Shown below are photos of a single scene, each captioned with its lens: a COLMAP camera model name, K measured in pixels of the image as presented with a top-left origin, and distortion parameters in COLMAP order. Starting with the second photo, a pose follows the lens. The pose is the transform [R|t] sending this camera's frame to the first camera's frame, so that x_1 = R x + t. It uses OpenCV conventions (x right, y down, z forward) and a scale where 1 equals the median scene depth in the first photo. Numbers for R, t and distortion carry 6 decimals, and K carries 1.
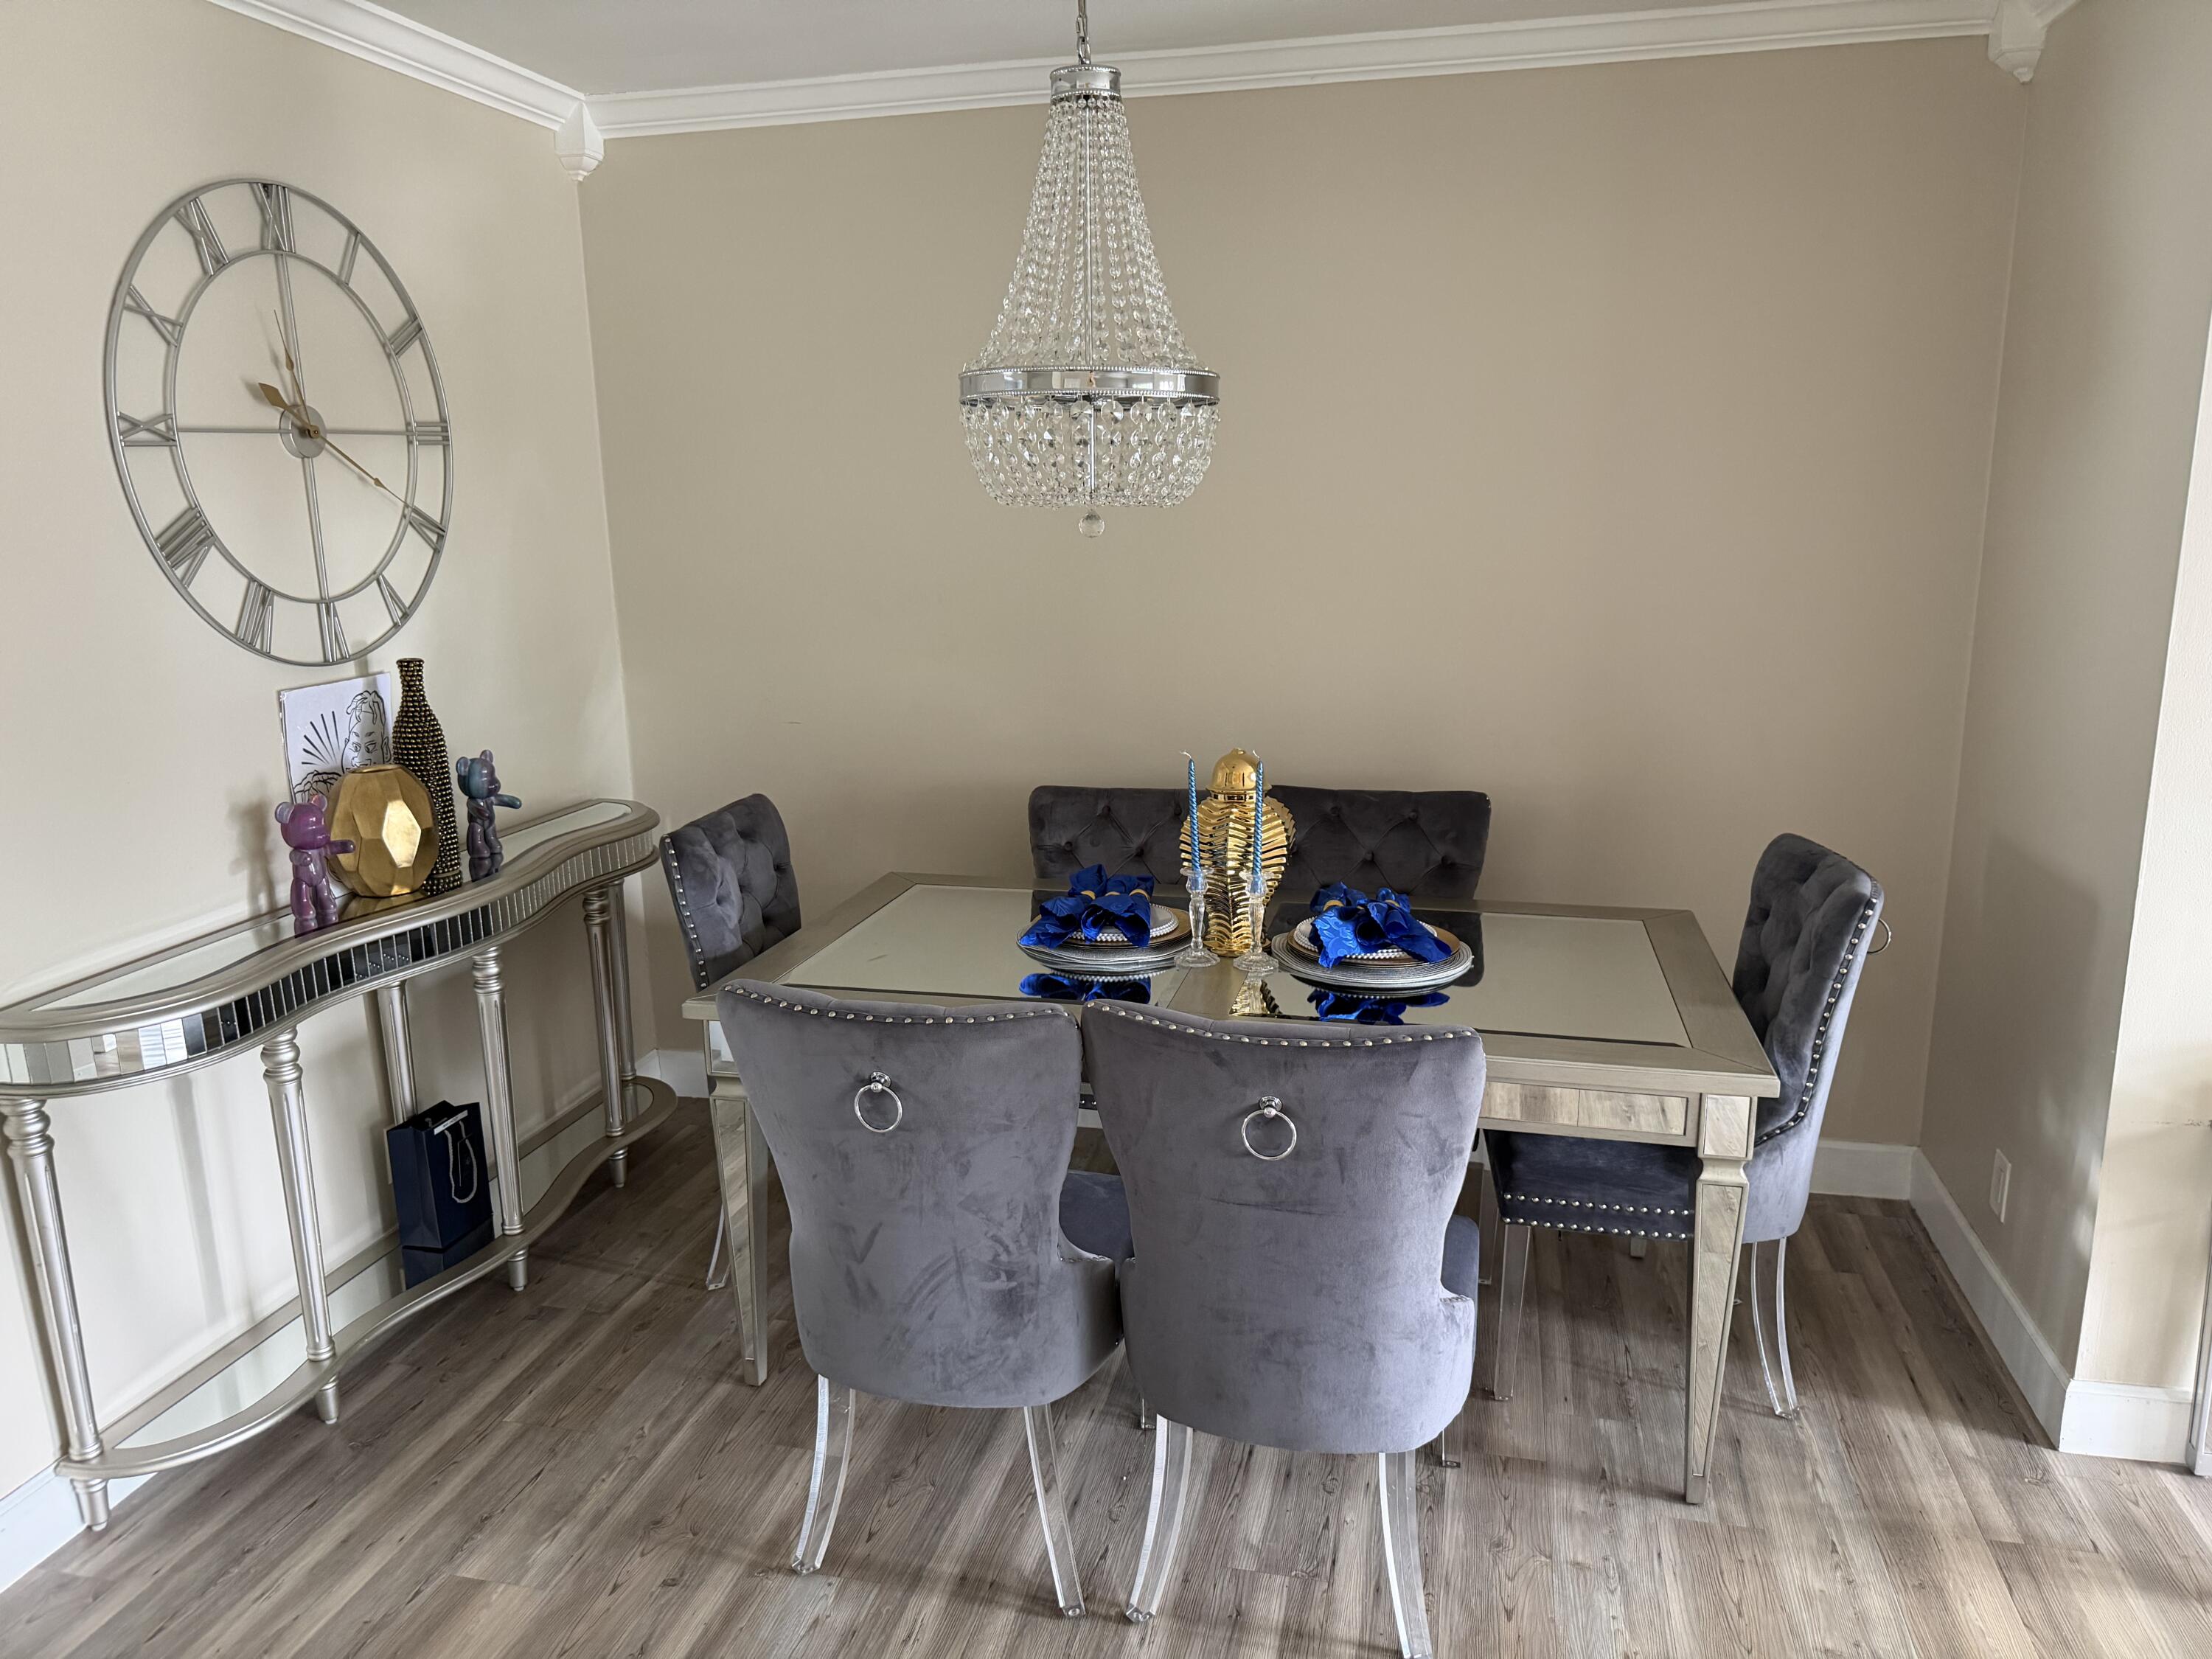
lens RADIAL K [[1570.2, 0, 1106.0], [0, 1570.2, 829.5], [0, 0, 1]] dist [0.026662, -0.010943]
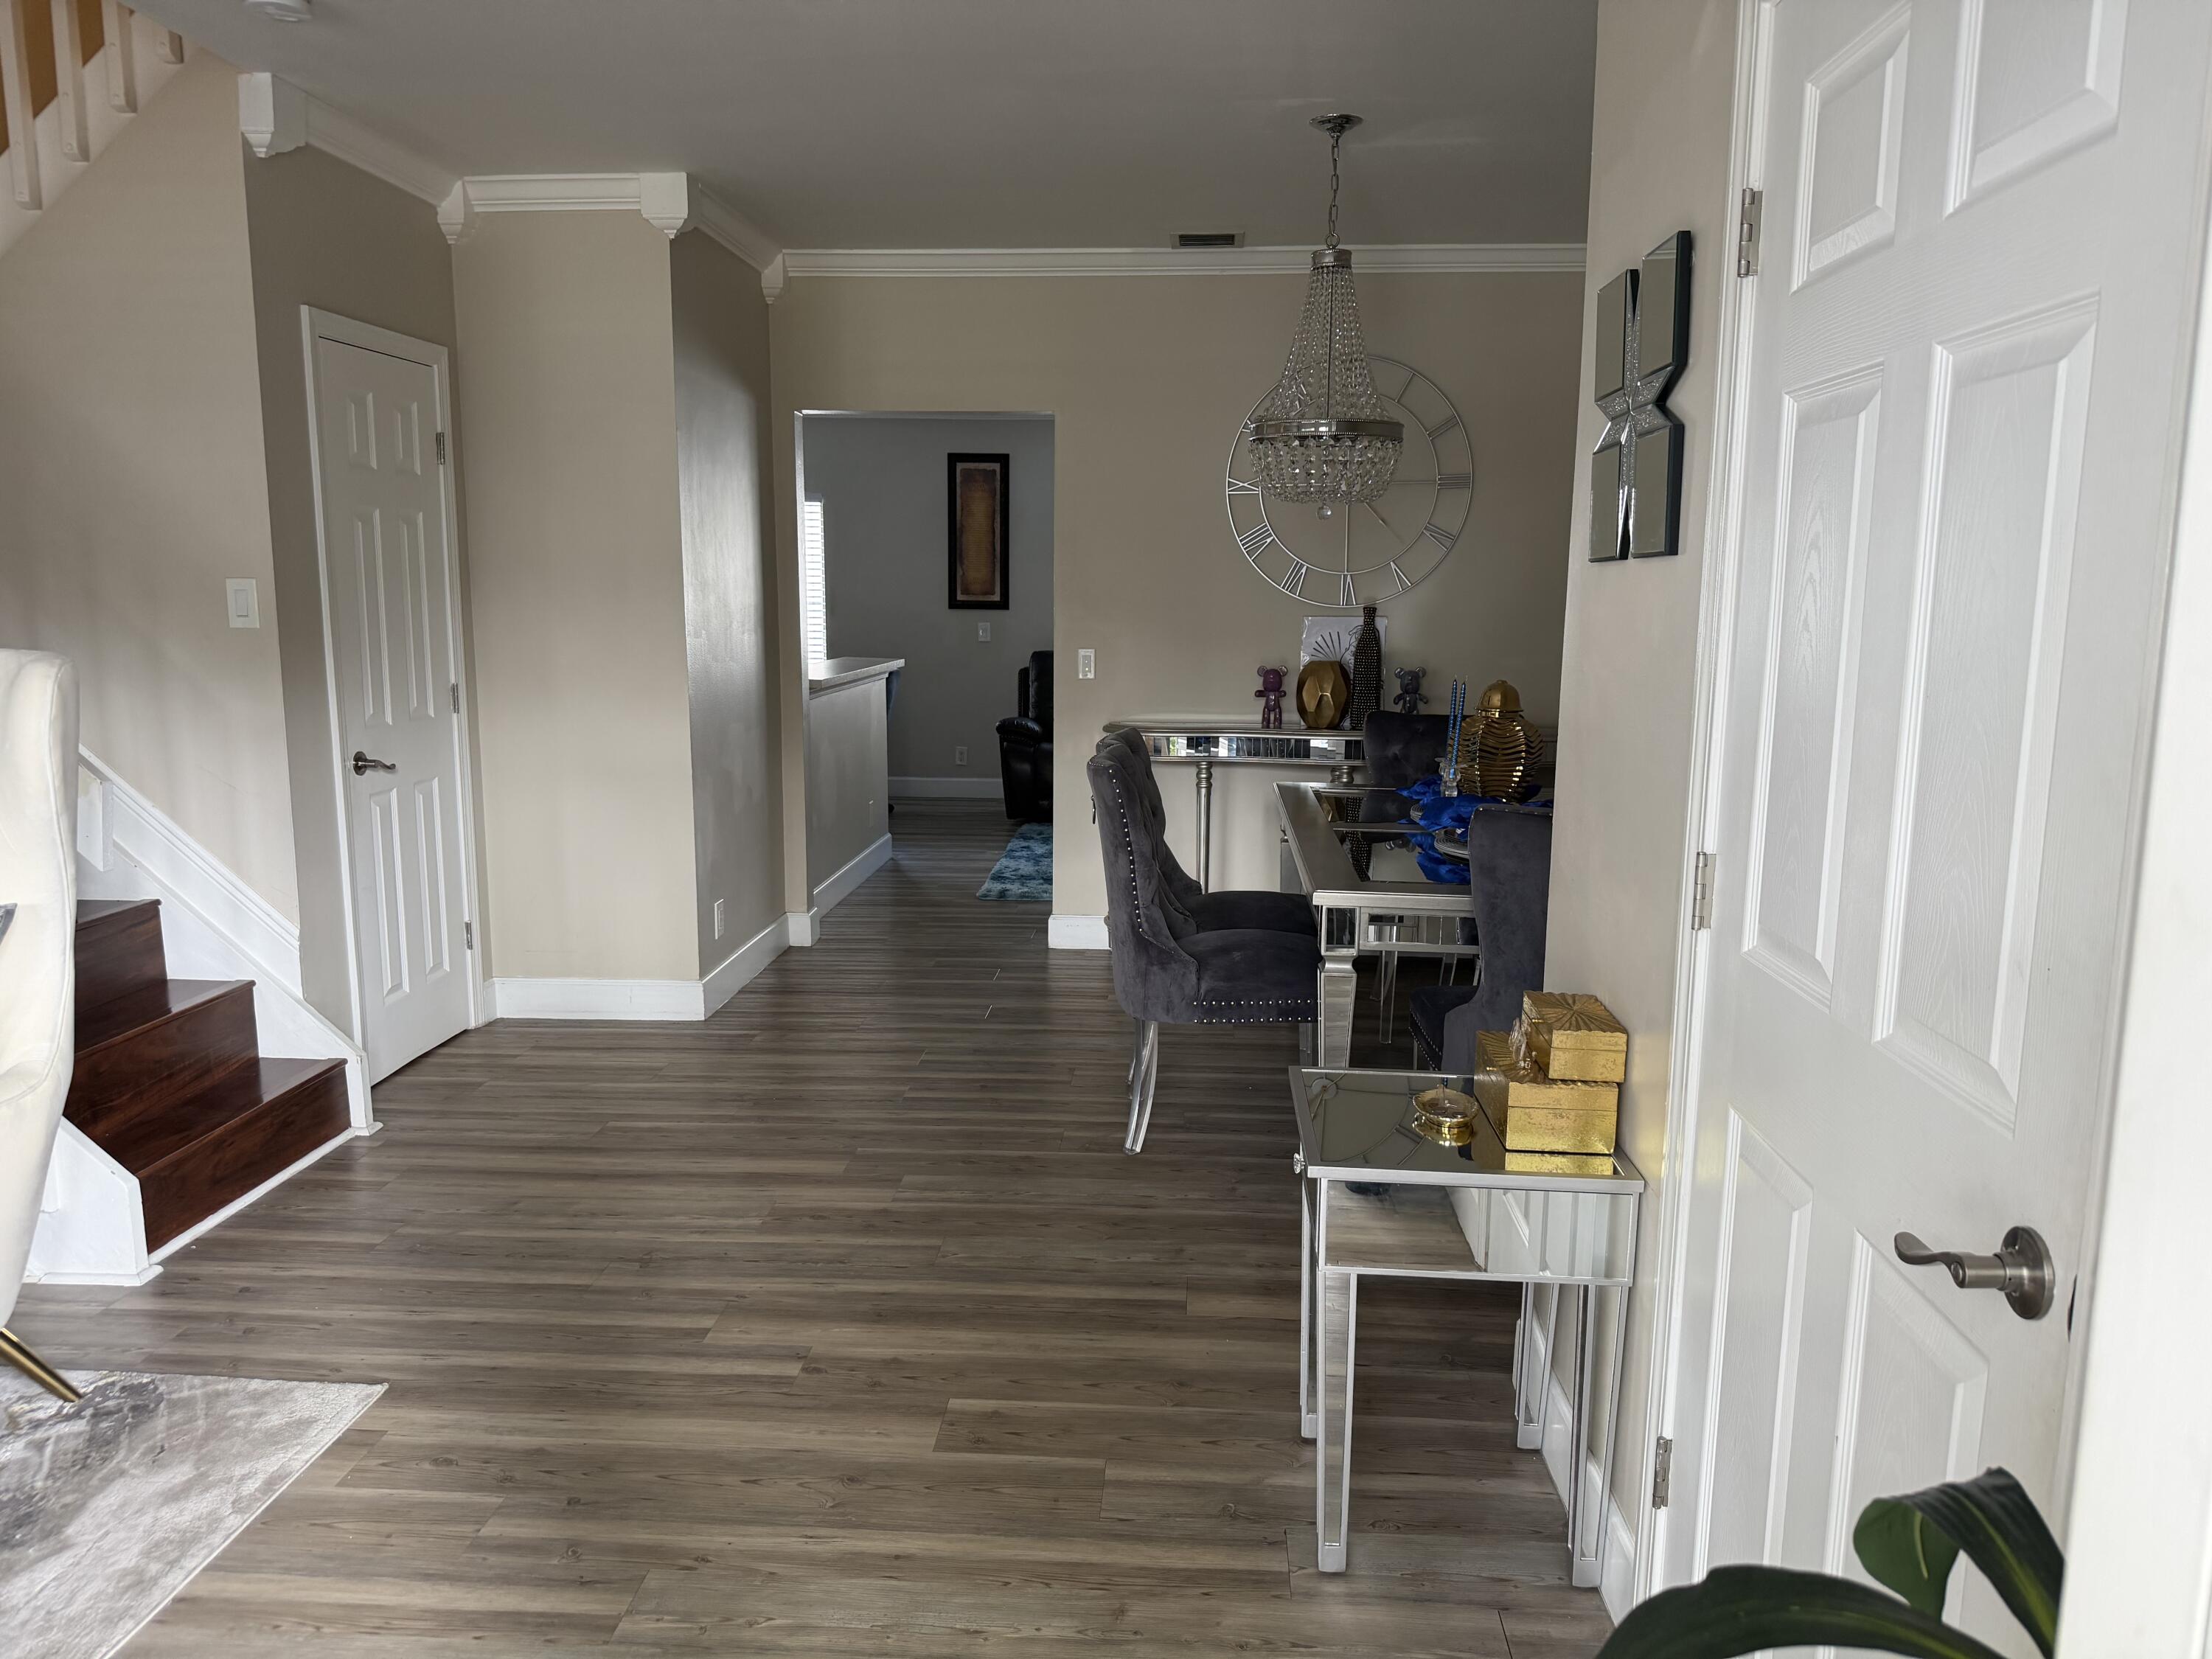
lens RADIAL K [[1555.9, 0, 1102.1], [0, 1555.9, 832.2], [0, 0, 1]] dist [0.099007, -0.145118]
pose [[0.163403, 0.170677, -0.971684, 1.446756], [-0.227166, 0.964965, 0.131295, -0.026817], [0.960050, 0.199280, 0.196450, 0.453471]]
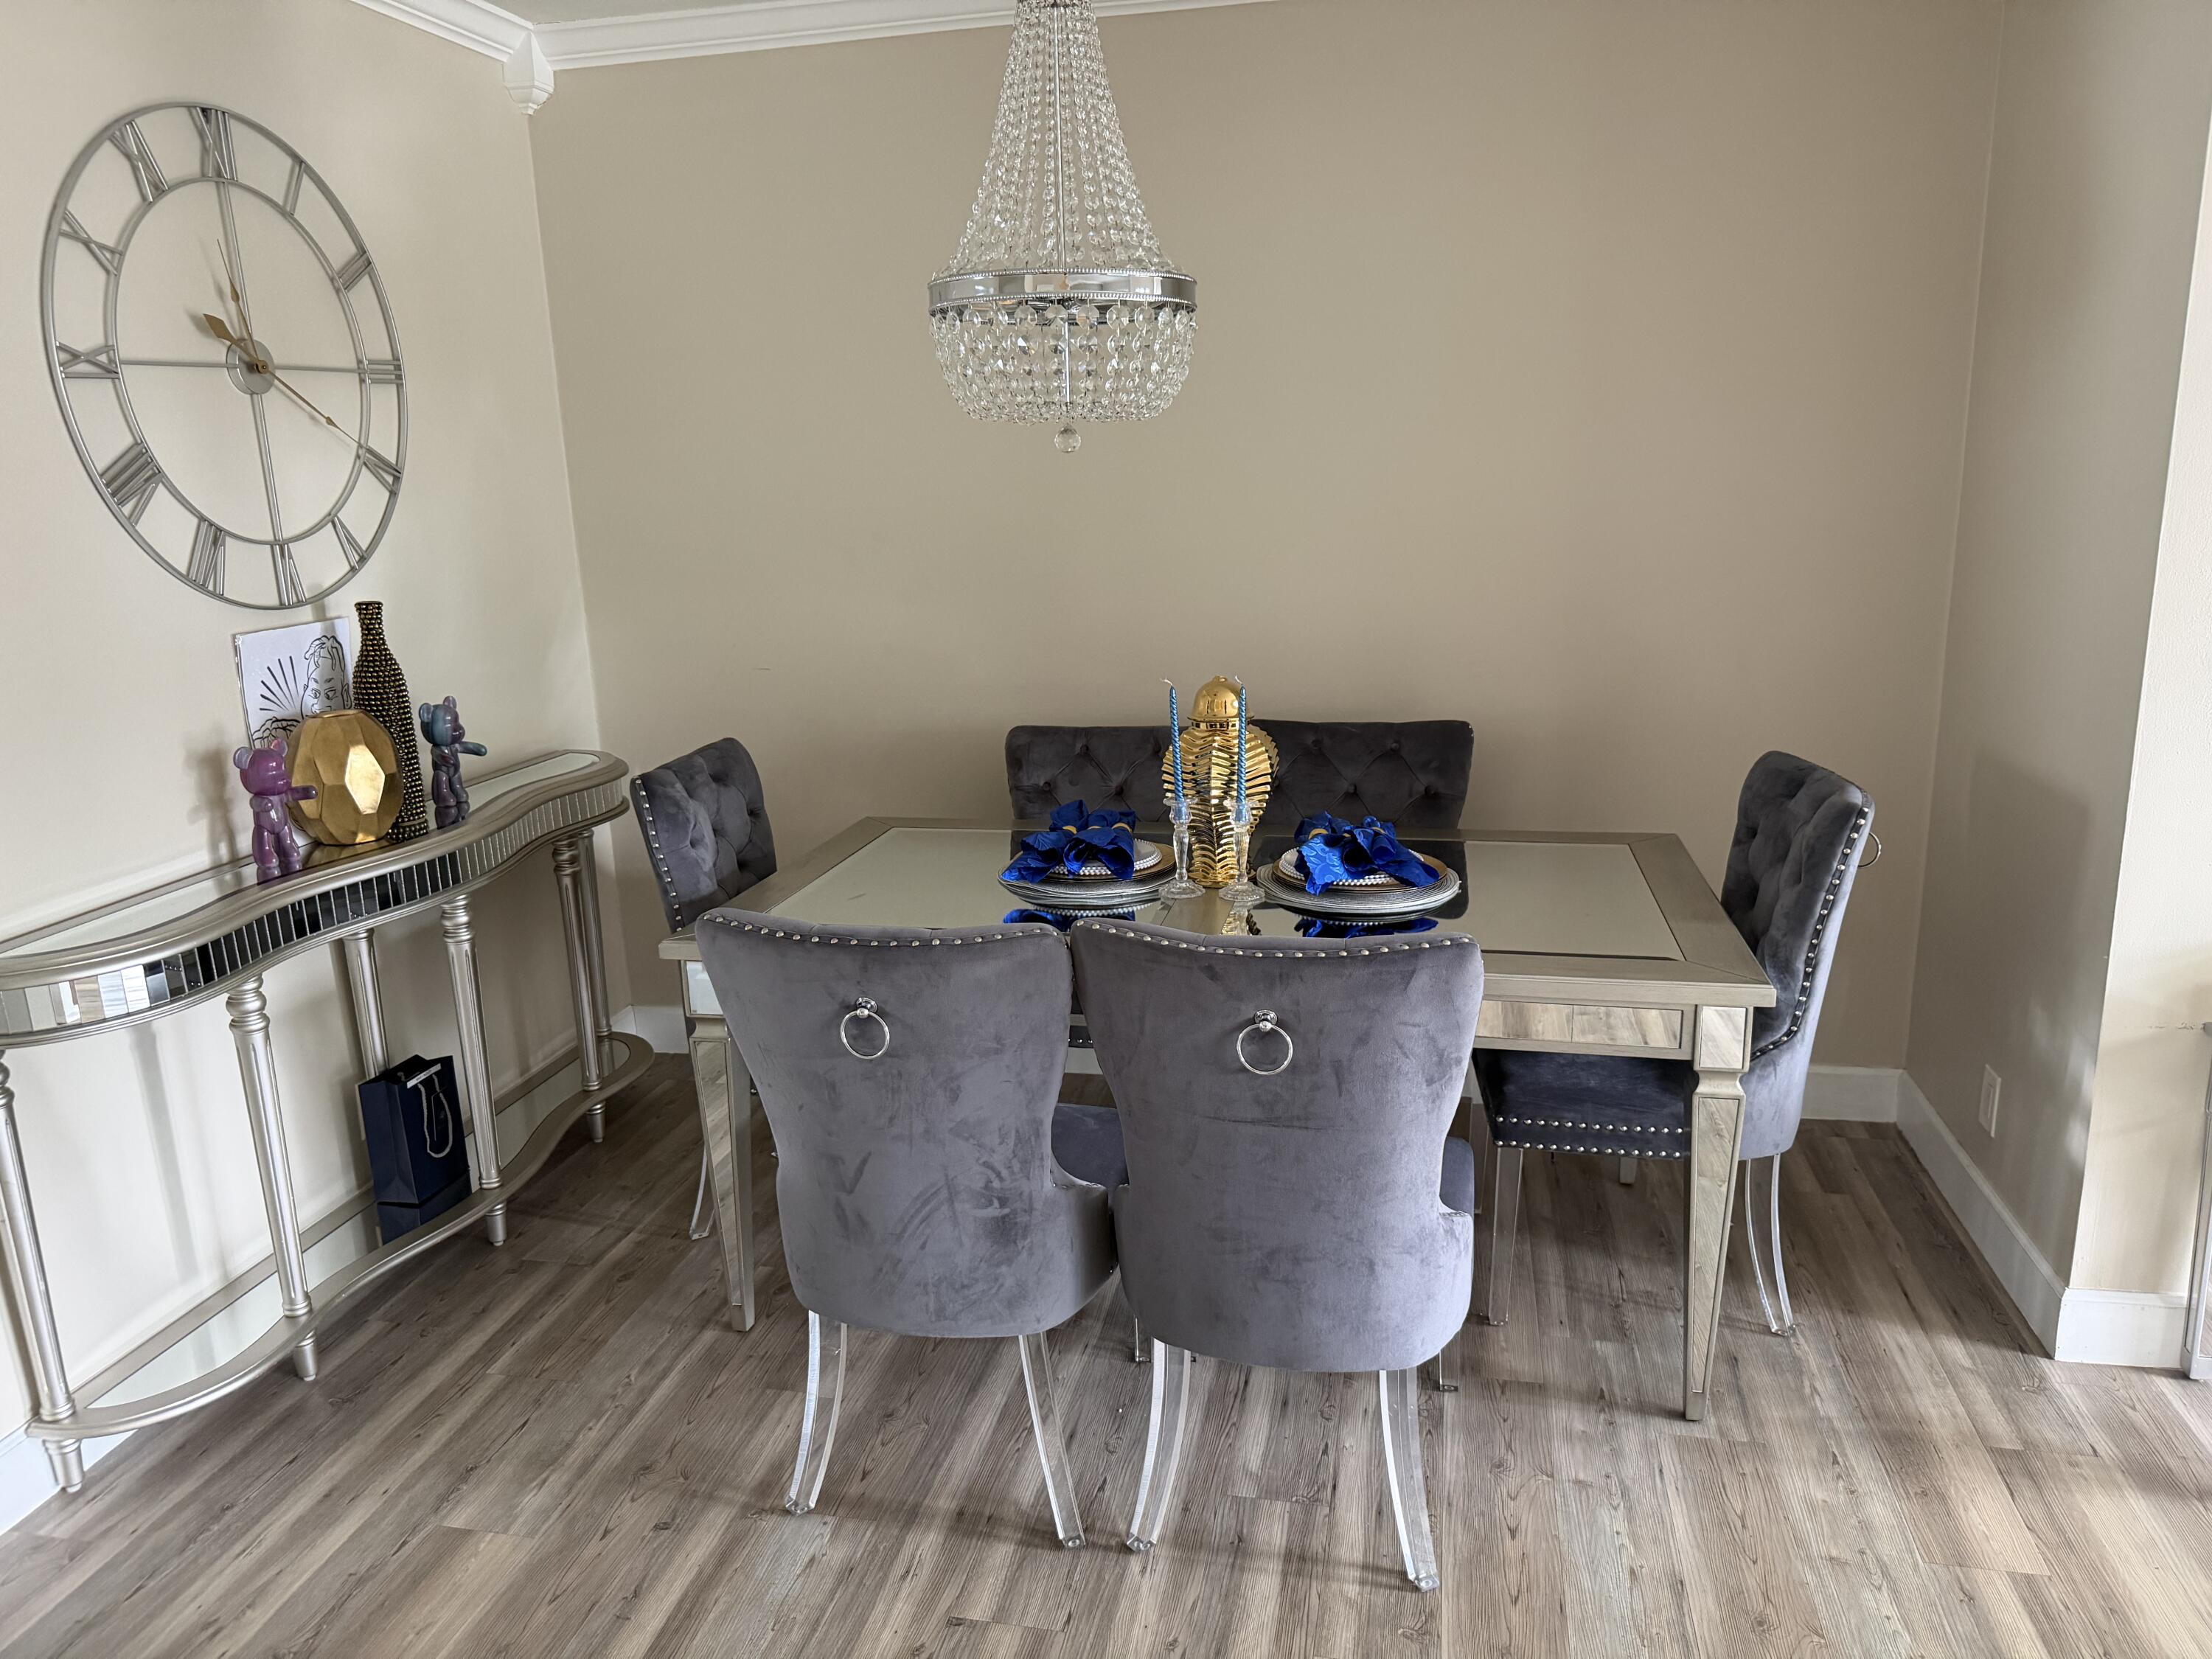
lens RADIAL K [[1566.3, 0, 1098.3], [0, 1566.3, 833.2], [0, 0, 1]] dist [0.024242, -0.008989]
pose [[0.999643, -0.021082, 0.016418, -0.010551], [0.020842, 0.999676, 0.014643, 0.033716], [-0.016721, -0.014296, 0.999758, 0.020289]]
